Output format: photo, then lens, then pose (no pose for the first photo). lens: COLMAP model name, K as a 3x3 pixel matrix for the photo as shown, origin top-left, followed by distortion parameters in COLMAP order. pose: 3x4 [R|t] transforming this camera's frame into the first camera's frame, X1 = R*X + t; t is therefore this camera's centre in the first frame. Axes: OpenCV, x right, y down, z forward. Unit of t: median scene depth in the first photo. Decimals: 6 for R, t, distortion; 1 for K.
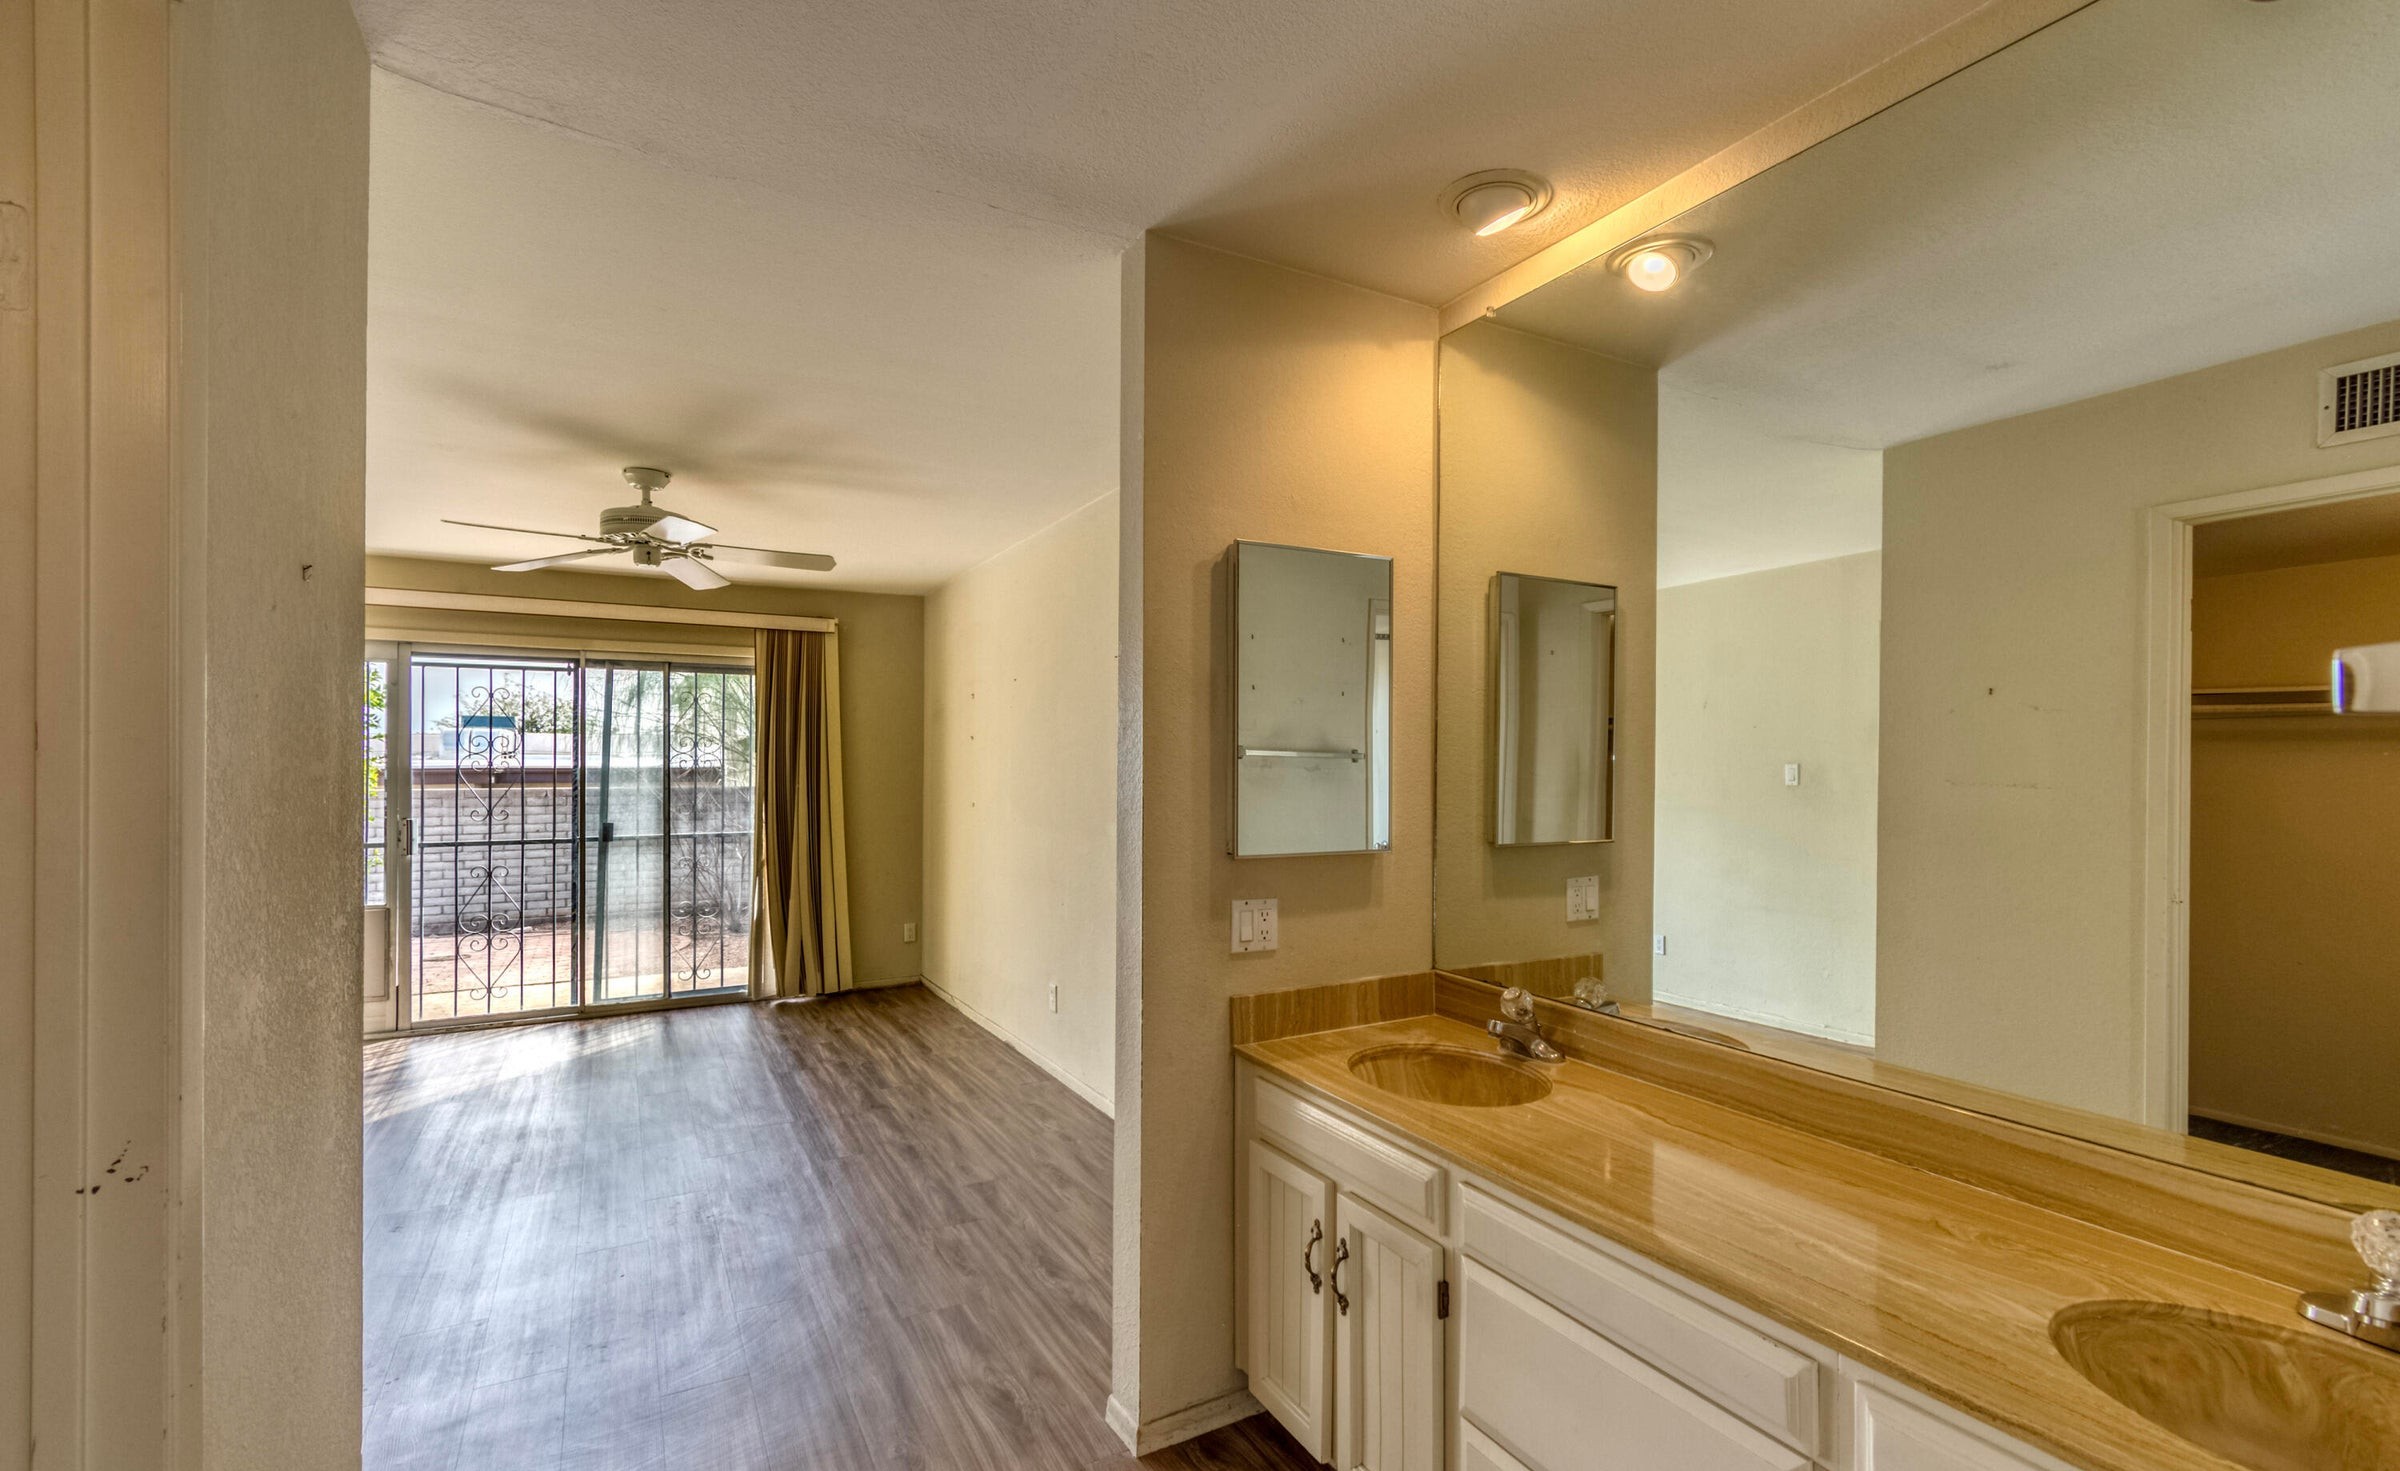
lens RADIAL K [[1082.9, 0, 1233.2], [0, 1082.9, 772.5], [0, 0, 1]] dist [-0.002729, -0.000226]
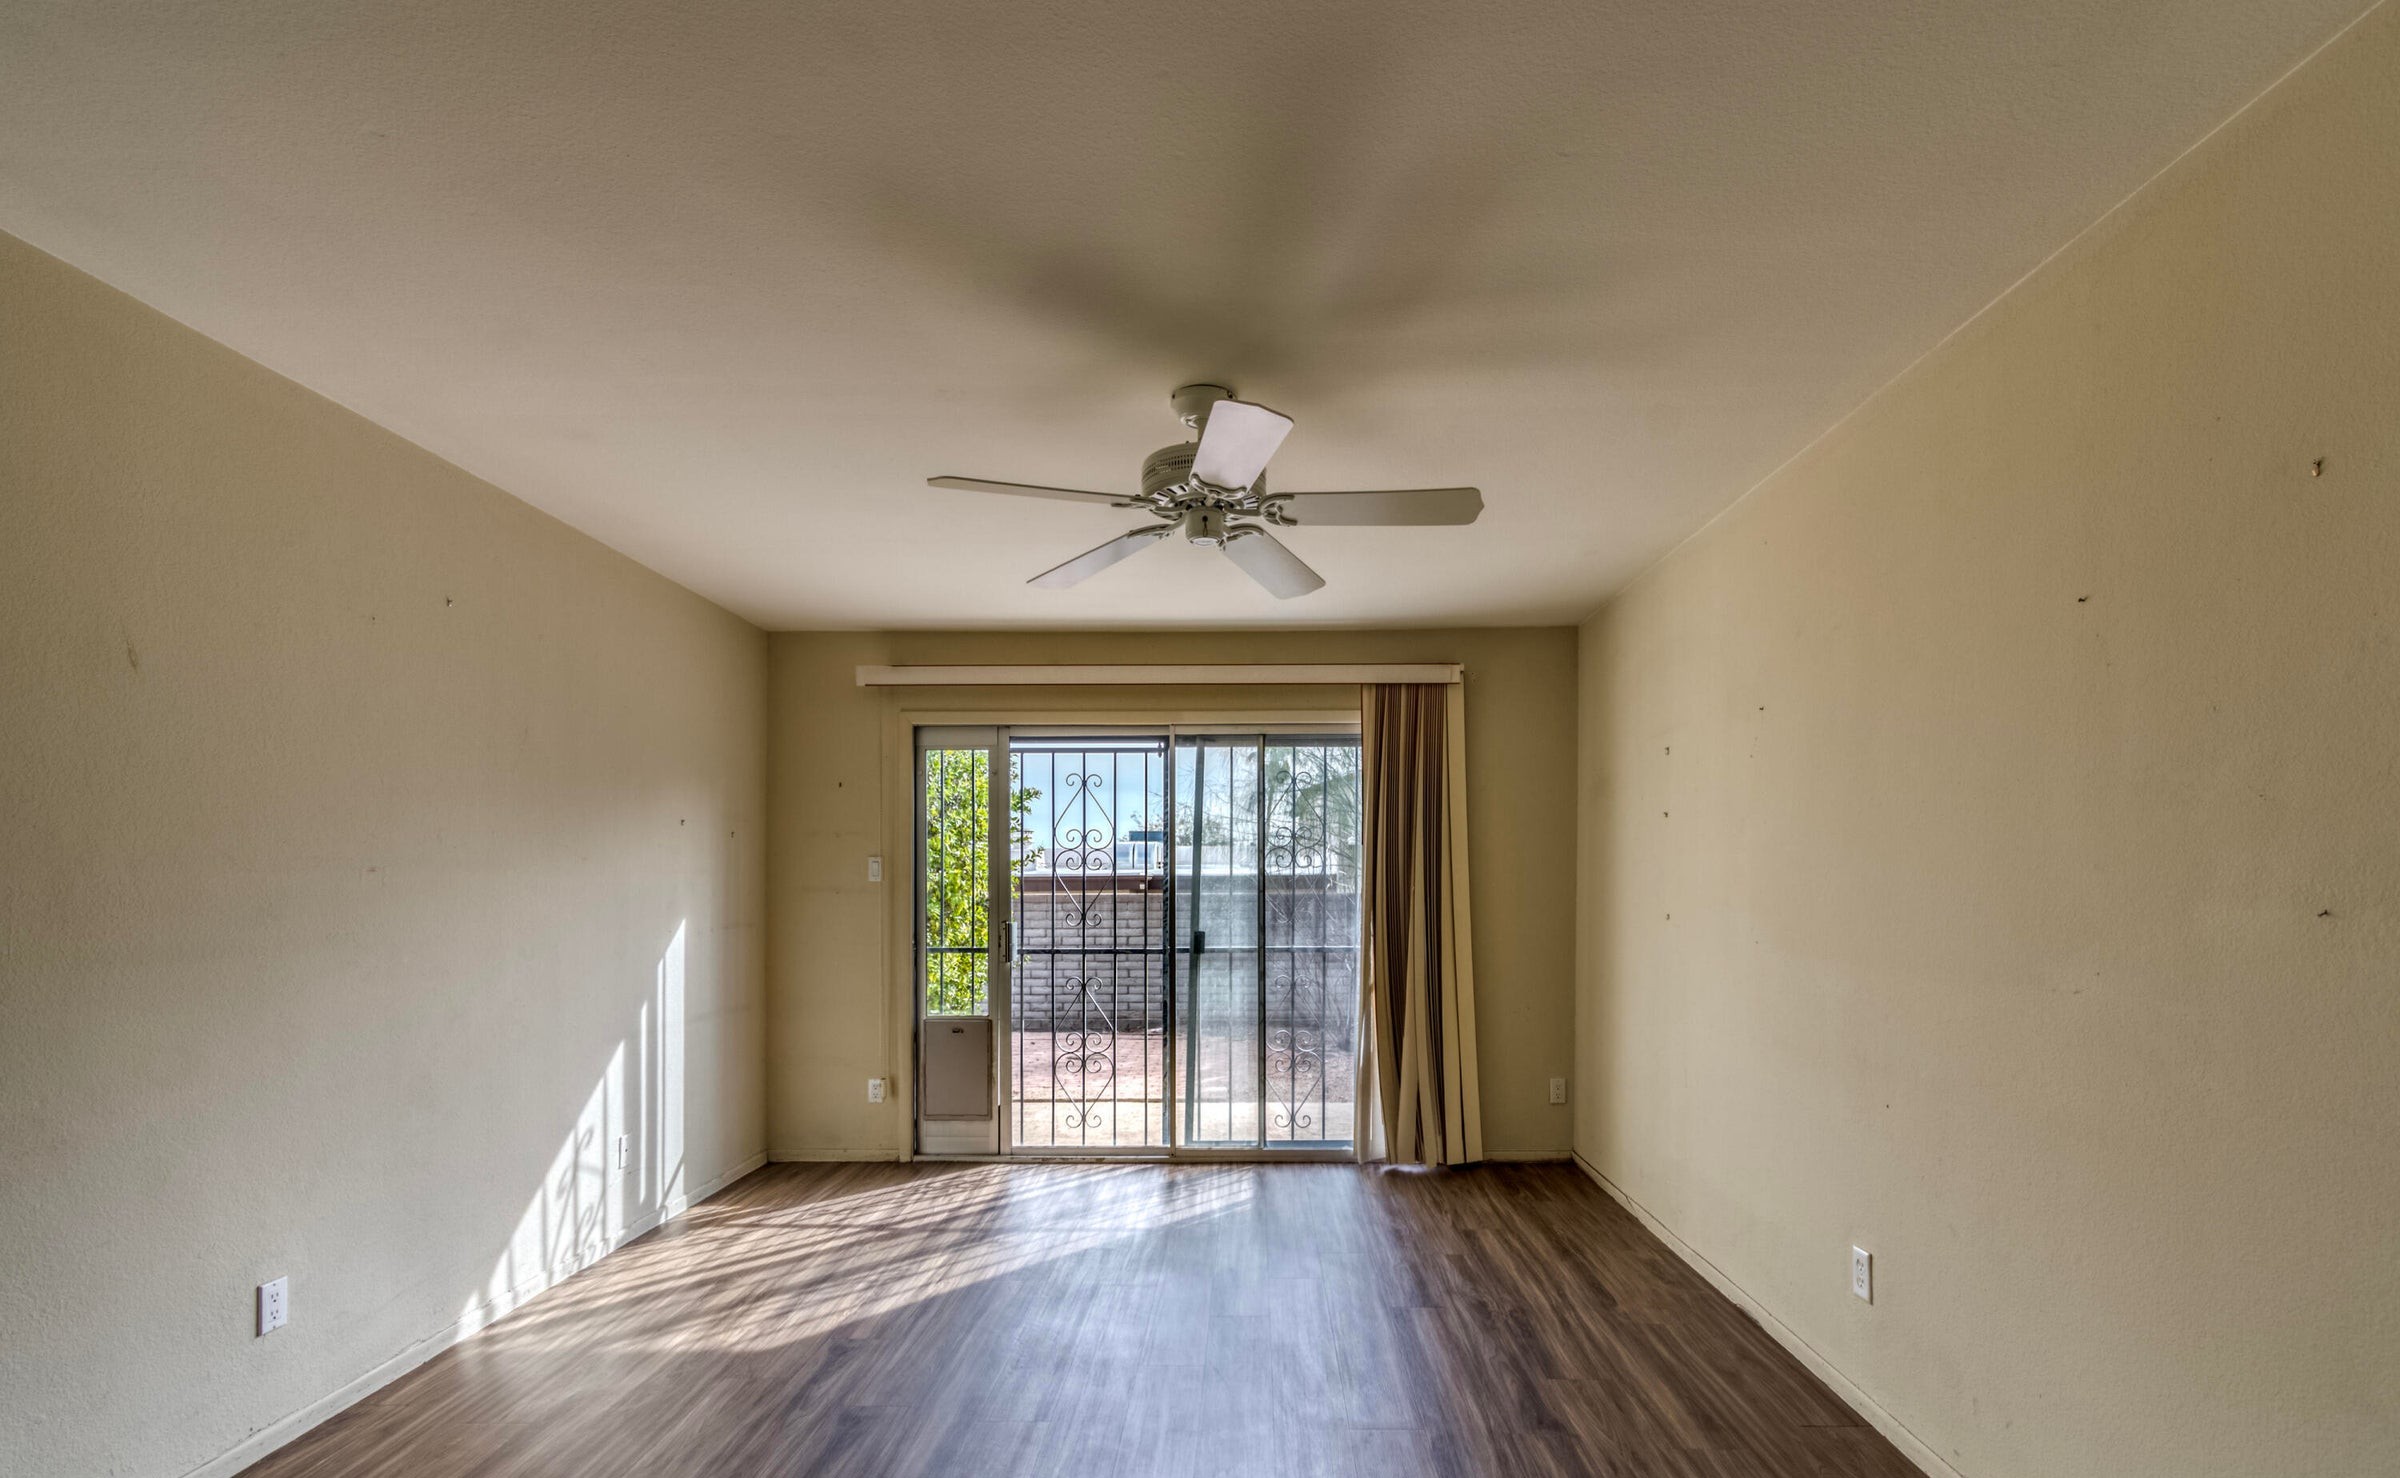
lens RADIAL K [[1091.7, 0, 1227.7], [0, 1091.7, 886.3], [0, 0, 1]] dist [0.001095, -0.000151]
pose [[0.857574, 0.002830, -0.514353, -0.128511], [0.000476, 0.999980, 0.006295, 0.006876], [0.514361, -0.005644, 0.857555, 0.295872]]
